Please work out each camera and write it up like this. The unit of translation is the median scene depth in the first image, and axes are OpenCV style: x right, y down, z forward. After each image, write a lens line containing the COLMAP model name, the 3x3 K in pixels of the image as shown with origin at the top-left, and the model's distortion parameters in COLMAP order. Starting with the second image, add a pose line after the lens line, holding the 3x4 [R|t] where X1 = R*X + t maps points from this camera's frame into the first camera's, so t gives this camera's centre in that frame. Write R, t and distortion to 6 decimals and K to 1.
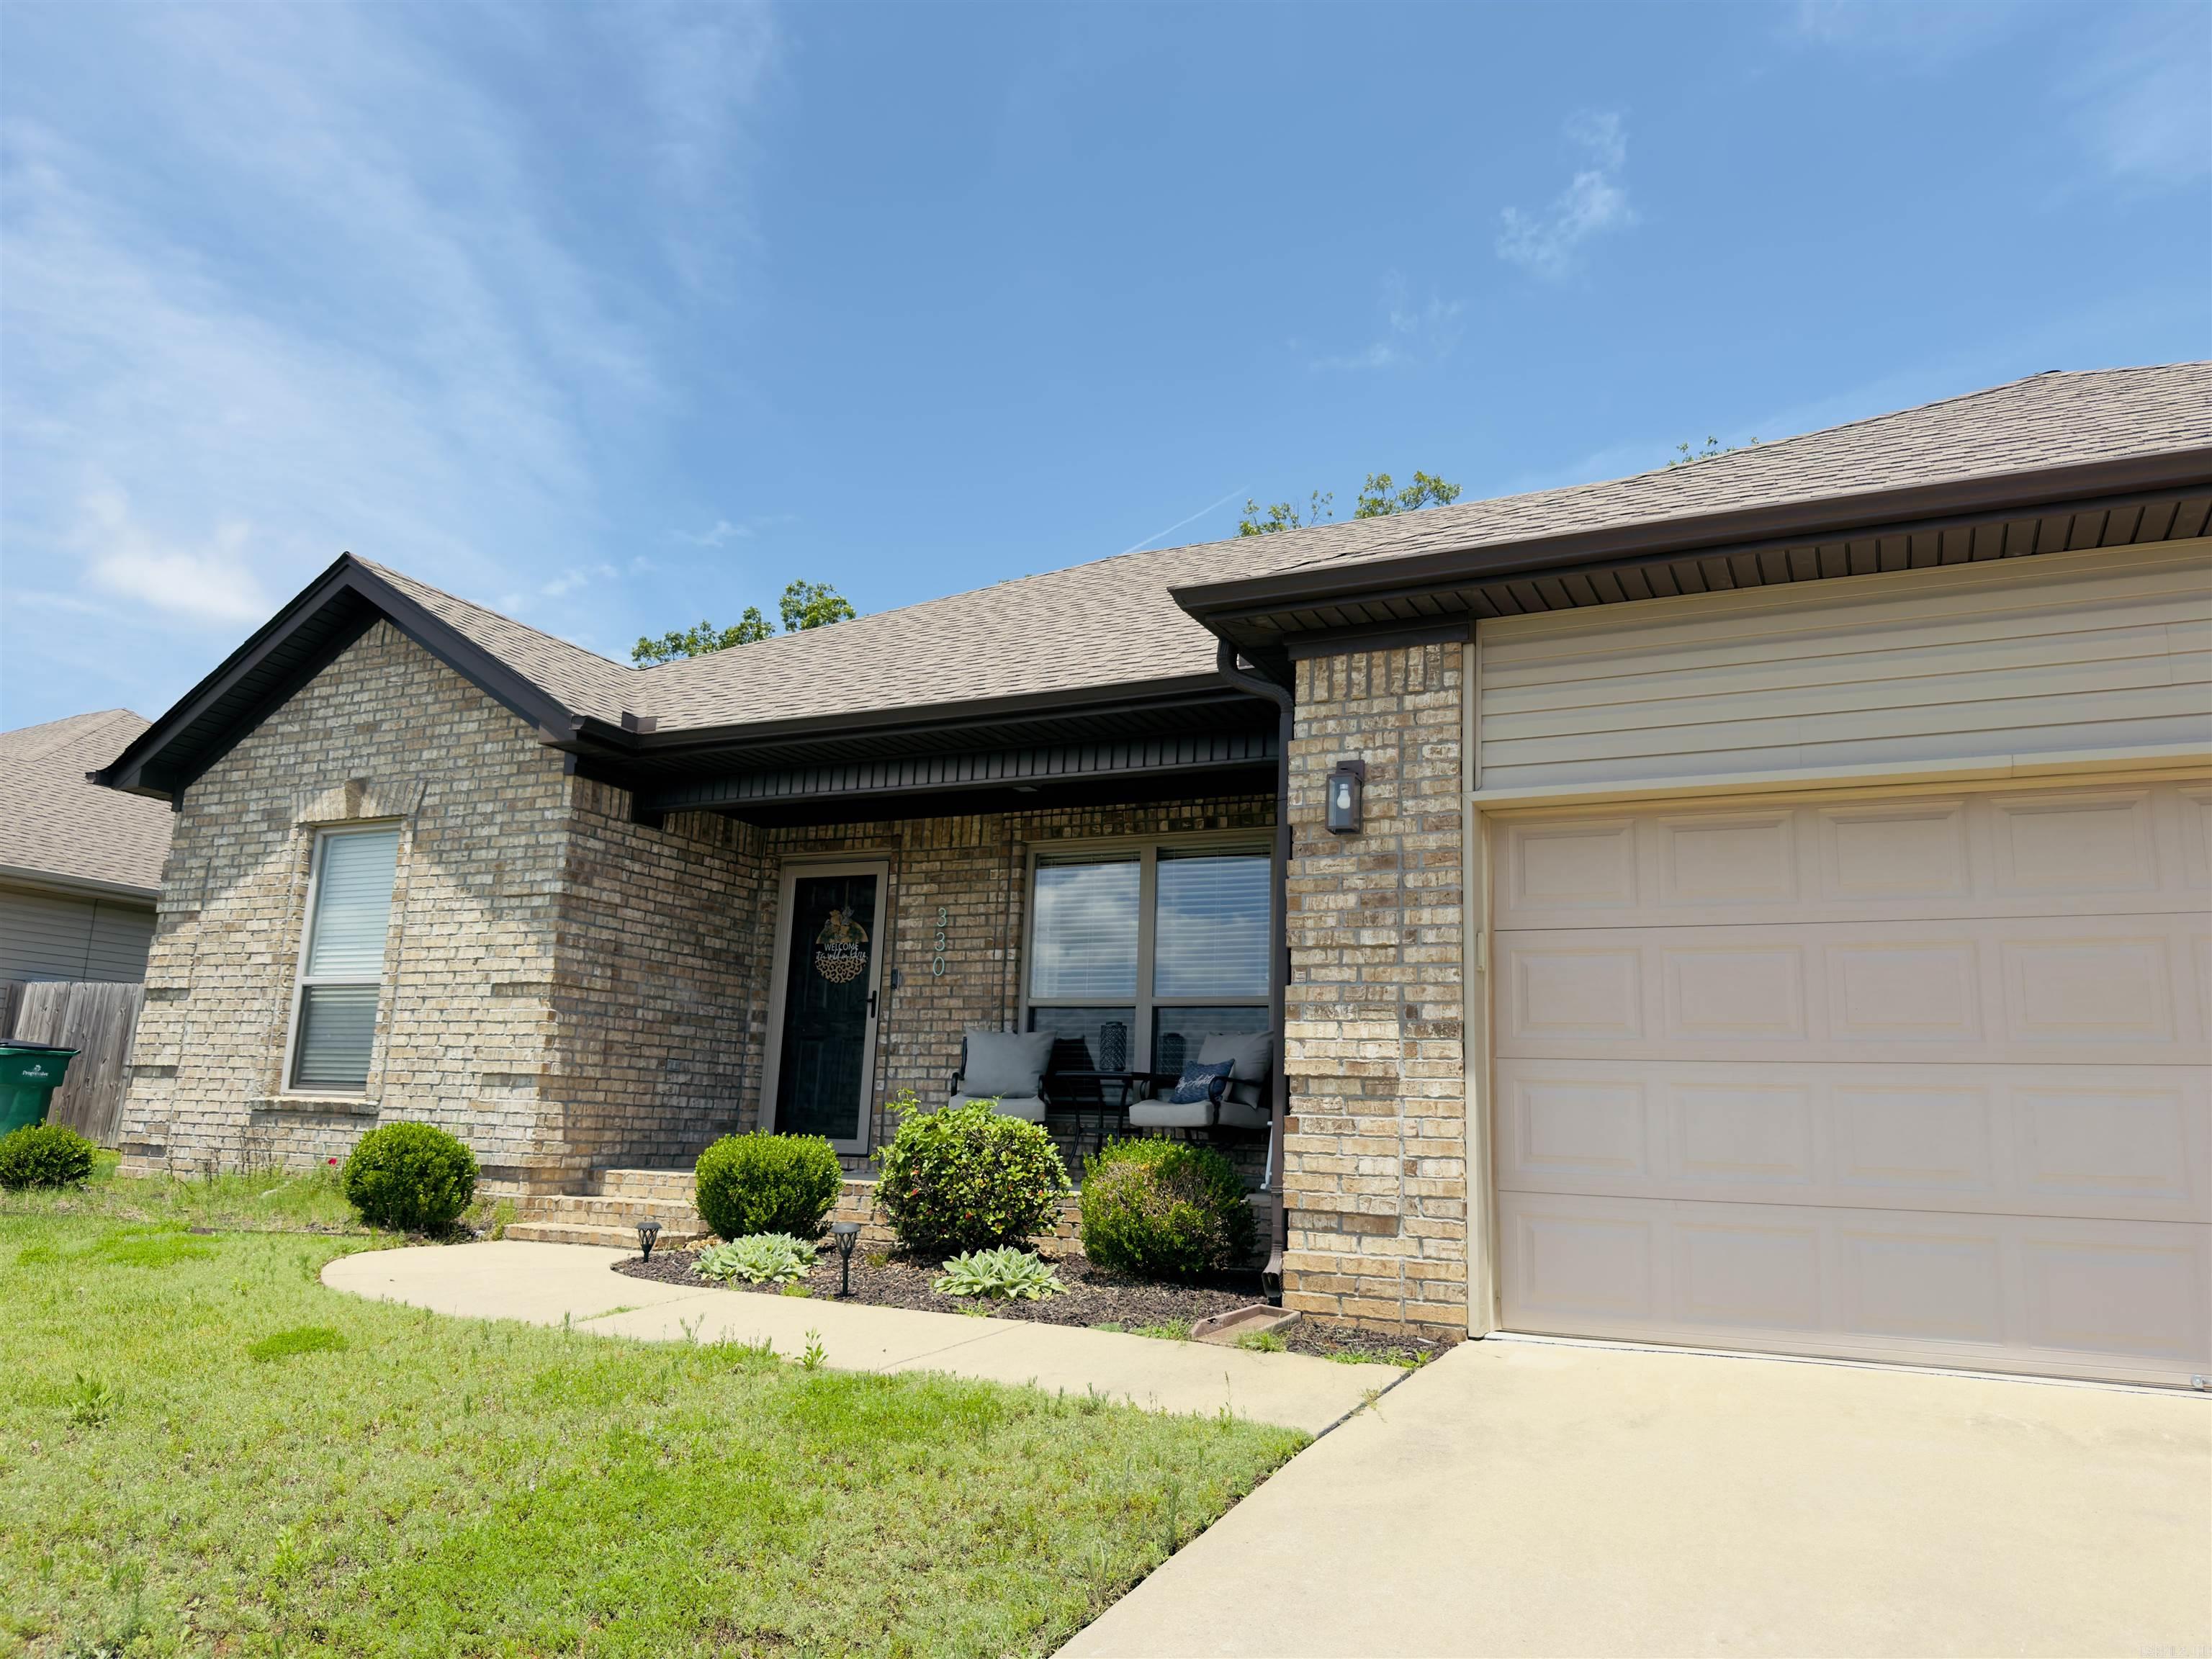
lens RADIAL K [[1552.4, 0, 1115.3], [0, 1552.4, 830.4], [0, 0, 1]] dist [0.184986, -0.402295]
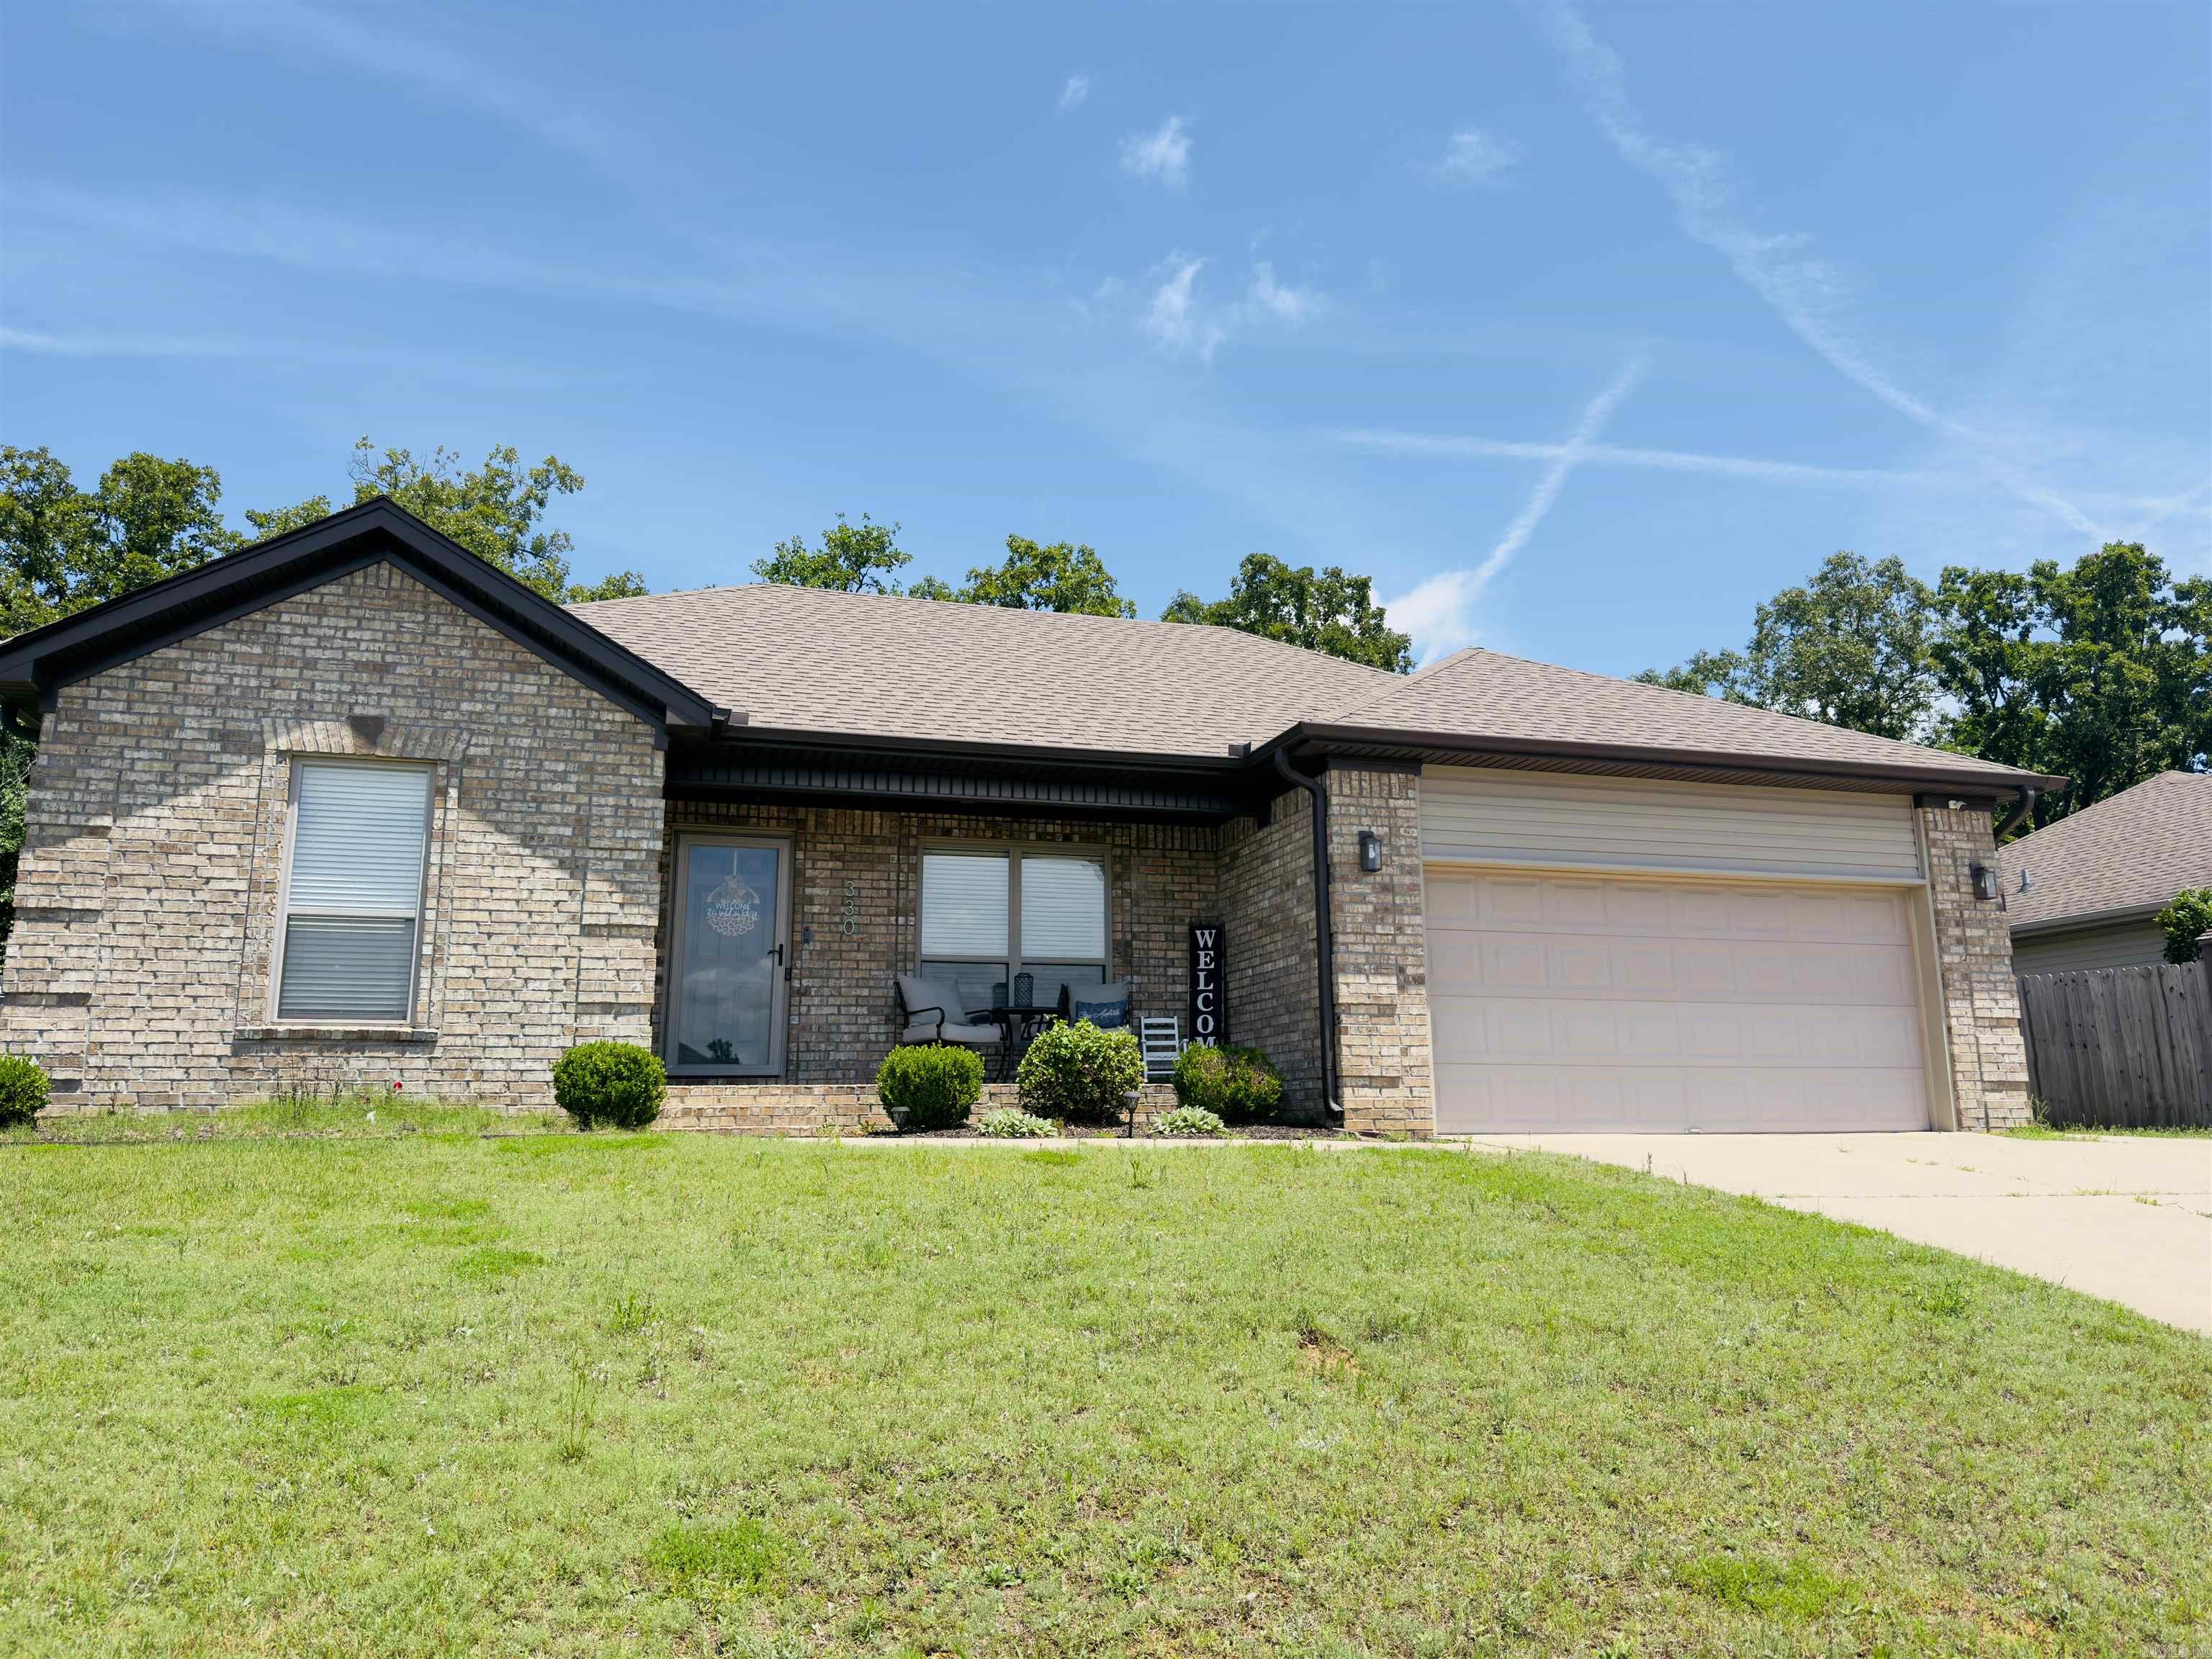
lens RADIAL K [[1539.6, 0, 1131.1], [0, 1539.6, 816.0], [0, 0, 1]] dist [0.165649, -0.308901]
pose [[0.723136, 0.096520, 0.683928, -0.890597], [-0.099817, 0.994397, -0.034796, 0.019205], [-0.683455, -0.043106, 0.728719, -0.086138]]
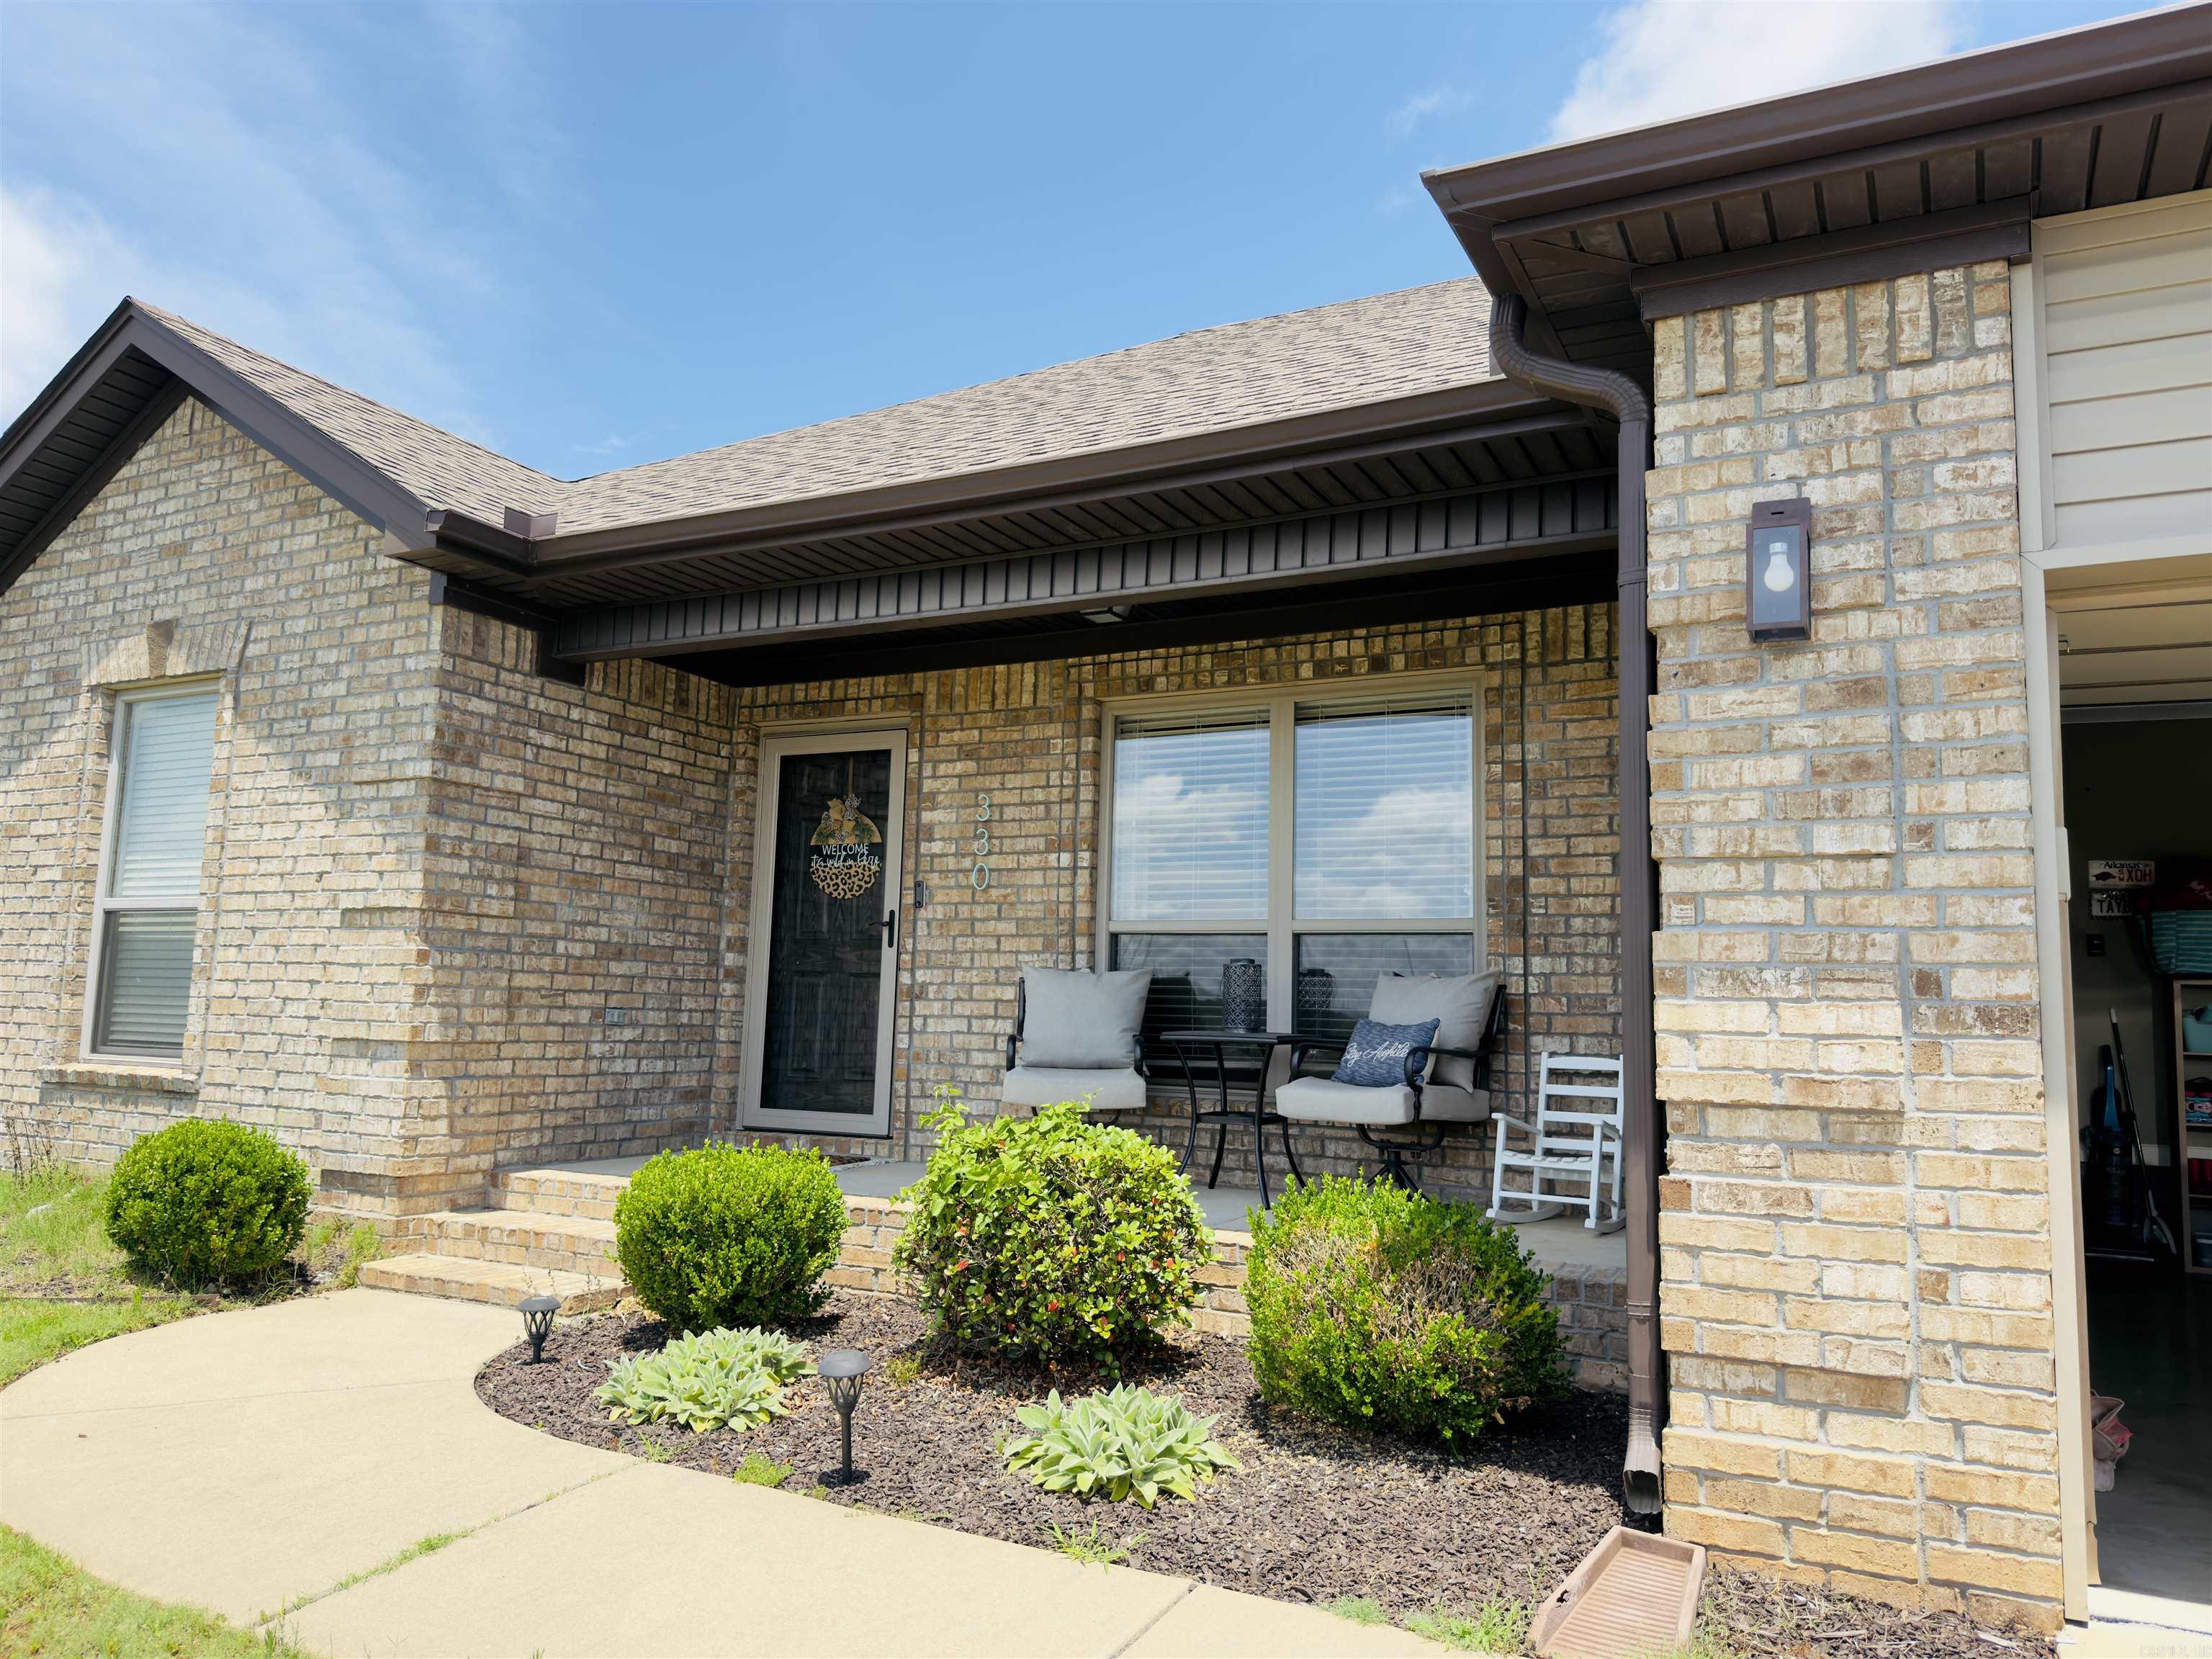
lens RADIAL K [[1528.3, 0, 1131.2], [0, 1528.3, 837.9], [0, 0, 1]] dist [0.051456, -0.074276]
pose [[0.999919, -0.012442, -0.002498, -0.046156], [0.012600, 0.996809, 0.078817, 0.016898], [0.001509, -0.078842, 0.996886, 0.332214]]
